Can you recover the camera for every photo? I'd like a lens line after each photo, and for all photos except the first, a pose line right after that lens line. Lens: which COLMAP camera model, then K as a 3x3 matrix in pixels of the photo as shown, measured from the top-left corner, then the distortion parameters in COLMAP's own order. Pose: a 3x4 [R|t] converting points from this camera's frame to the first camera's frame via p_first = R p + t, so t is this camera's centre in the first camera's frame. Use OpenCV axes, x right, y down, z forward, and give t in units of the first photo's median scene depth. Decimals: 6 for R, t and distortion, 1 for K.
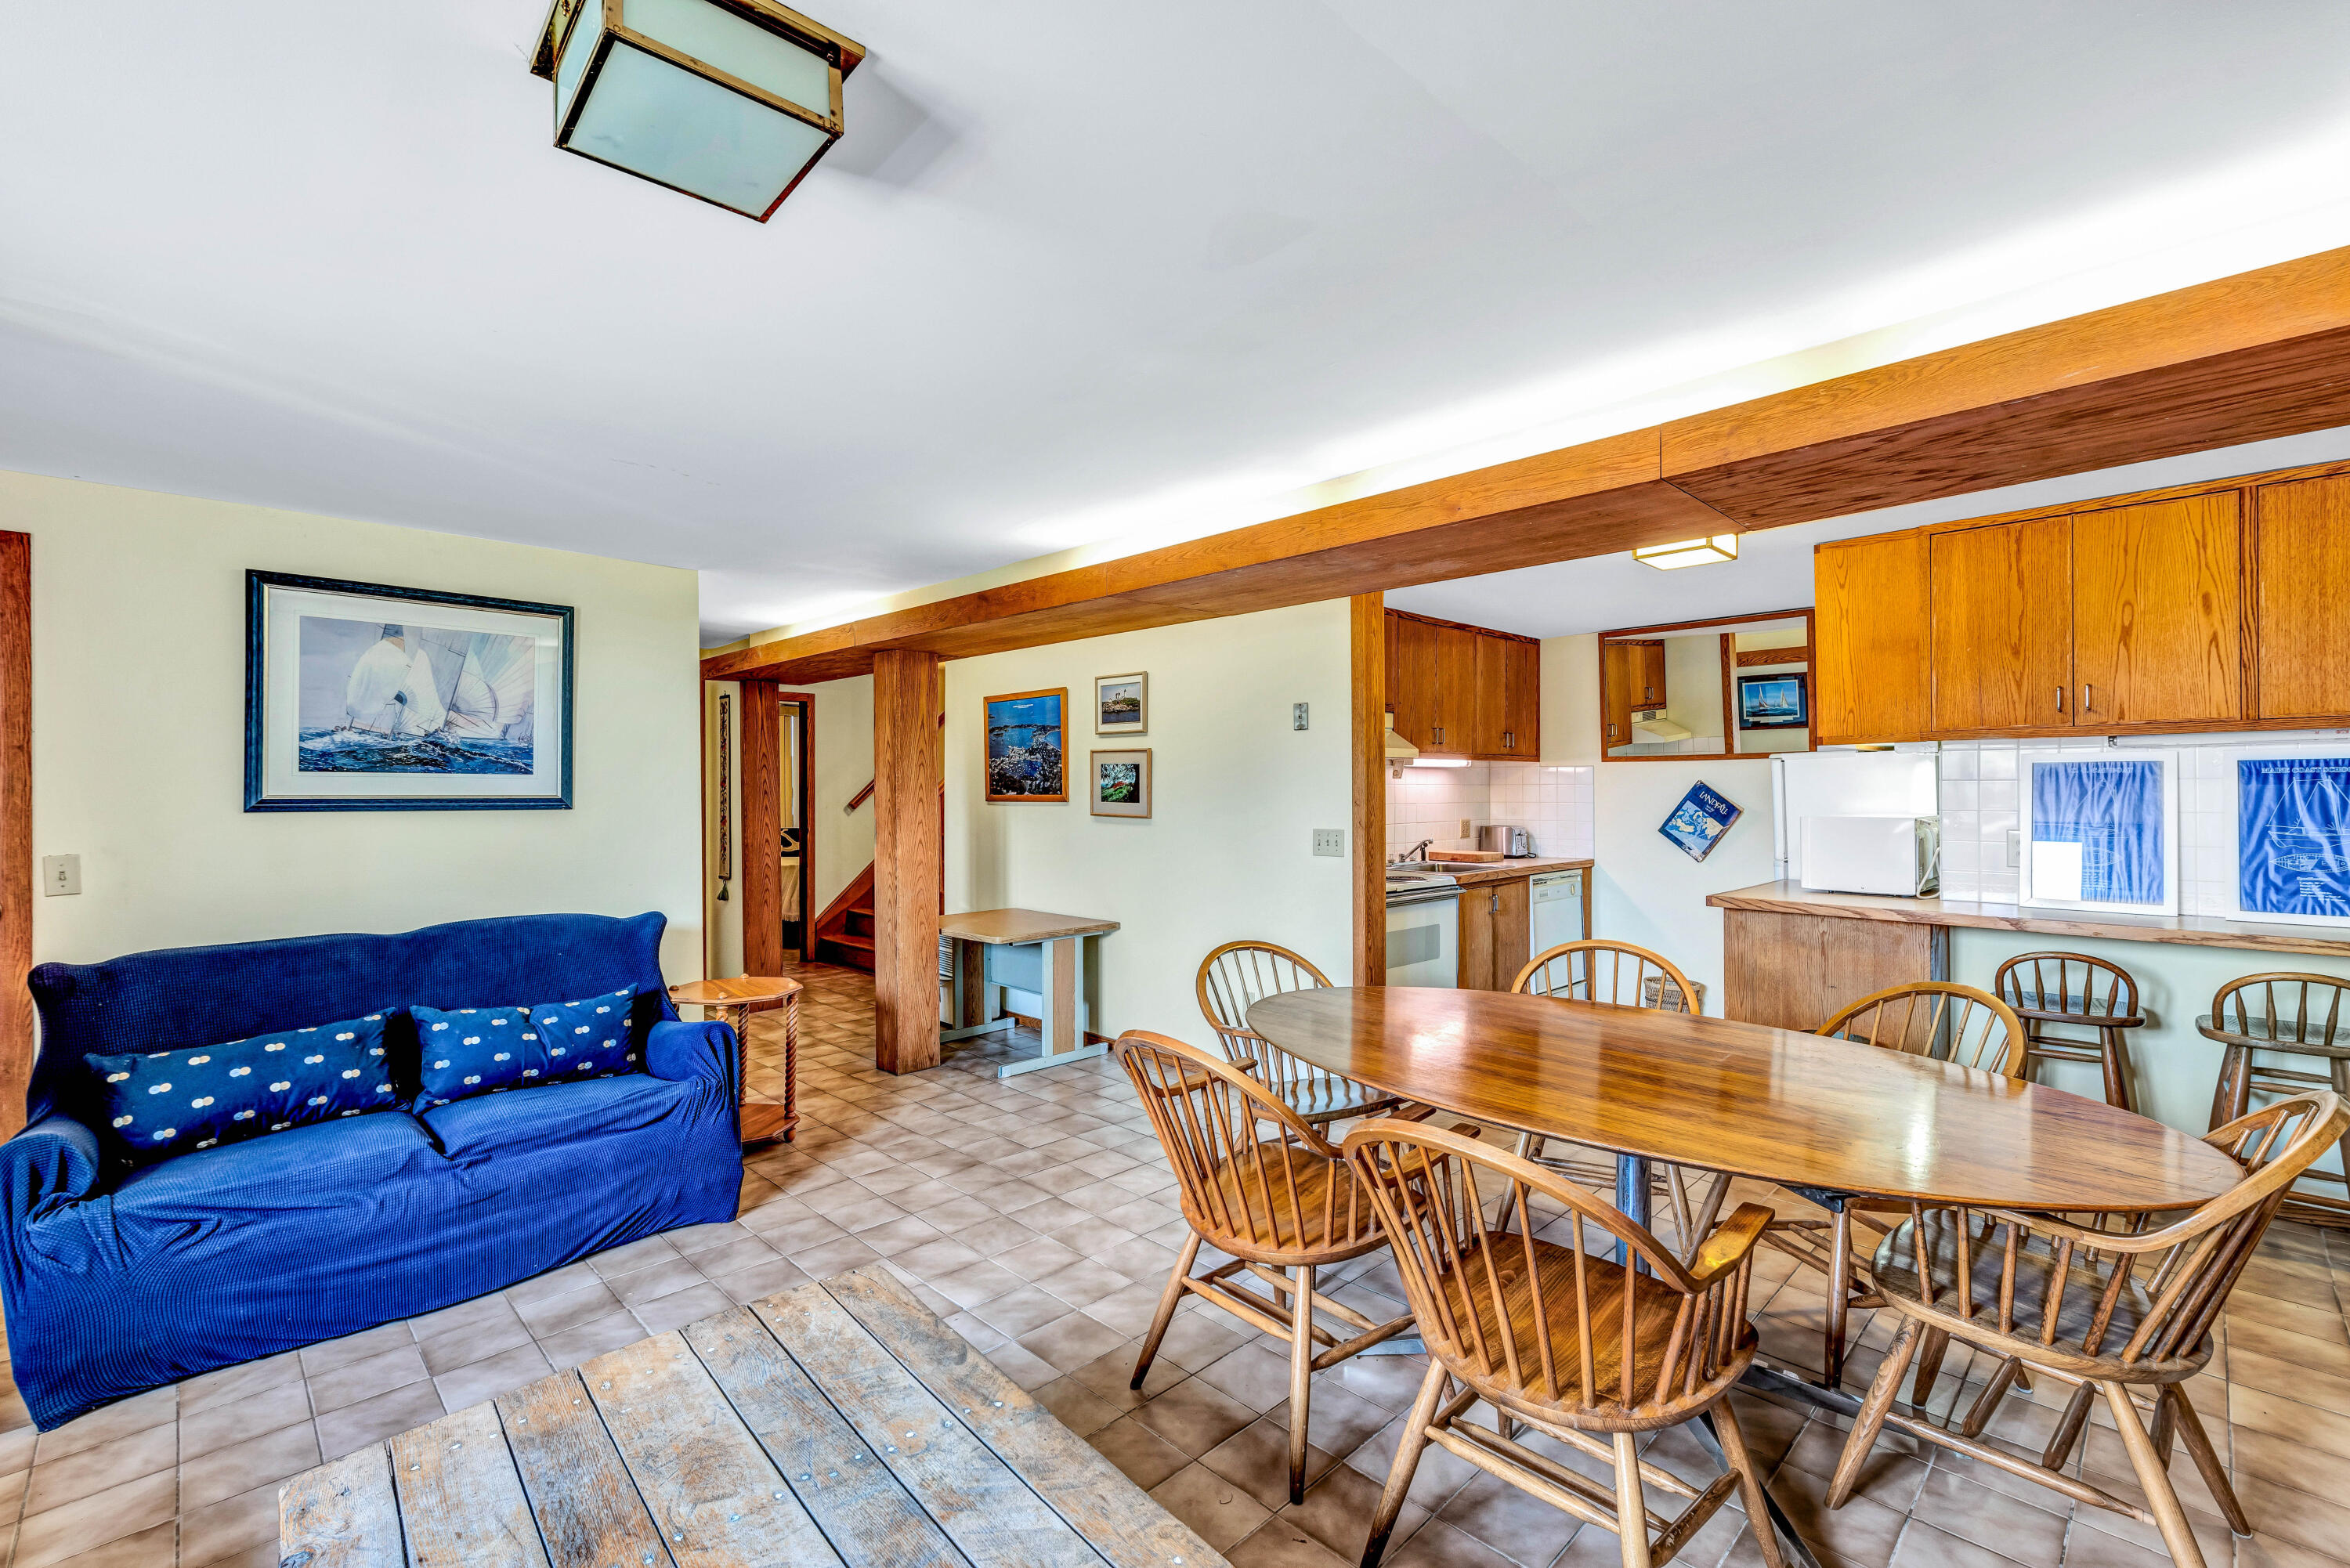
lens RADIAL K [[1017.6, 0, 1191.9], [0, 1017.6, 788.5], [0, 0, 1]] dist [0.003430, -0.000279]
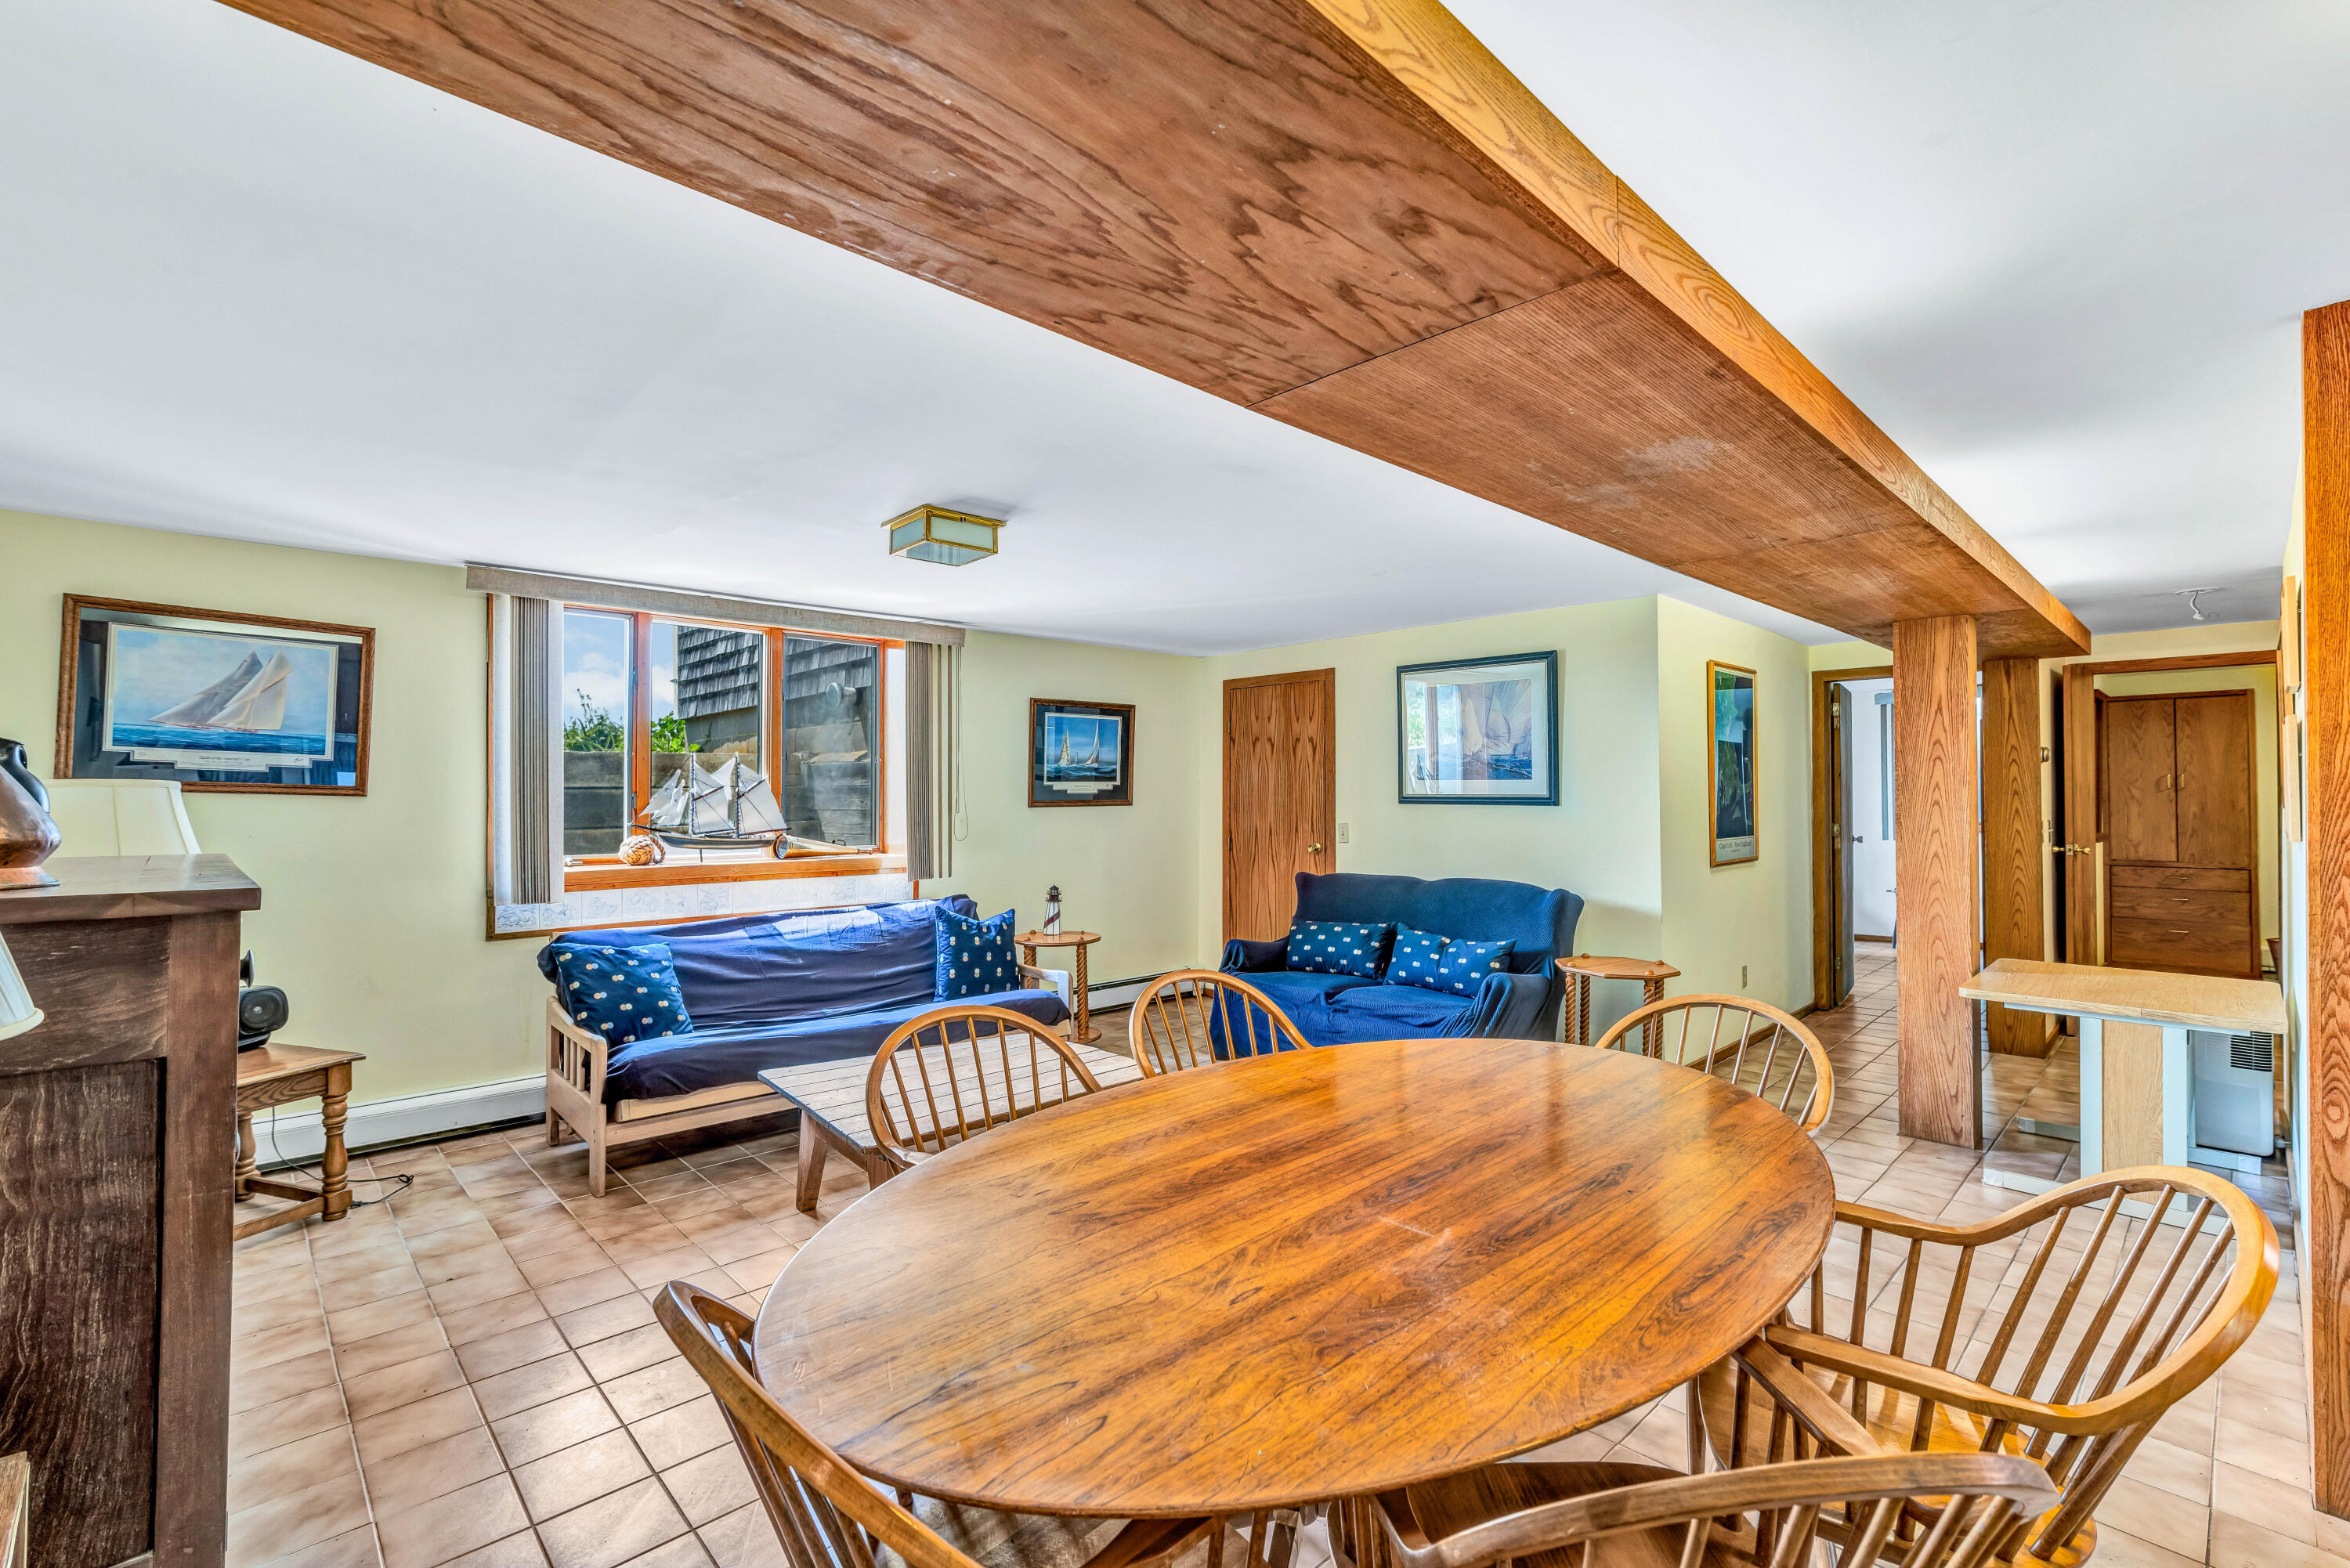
lens RADIAL K [[1017.6, 0, 1191.2], [0, 1017.6, 781.9], [0, 0, 1]] dist [0.003430, -0.000279]
pose [[0.010097, -0.007274, -0.999923, 0.724386], [0.003145, 0.999969, -0.007243, -0.001989], [0.999944, -0.003072, 0.010119, 0.545565]]
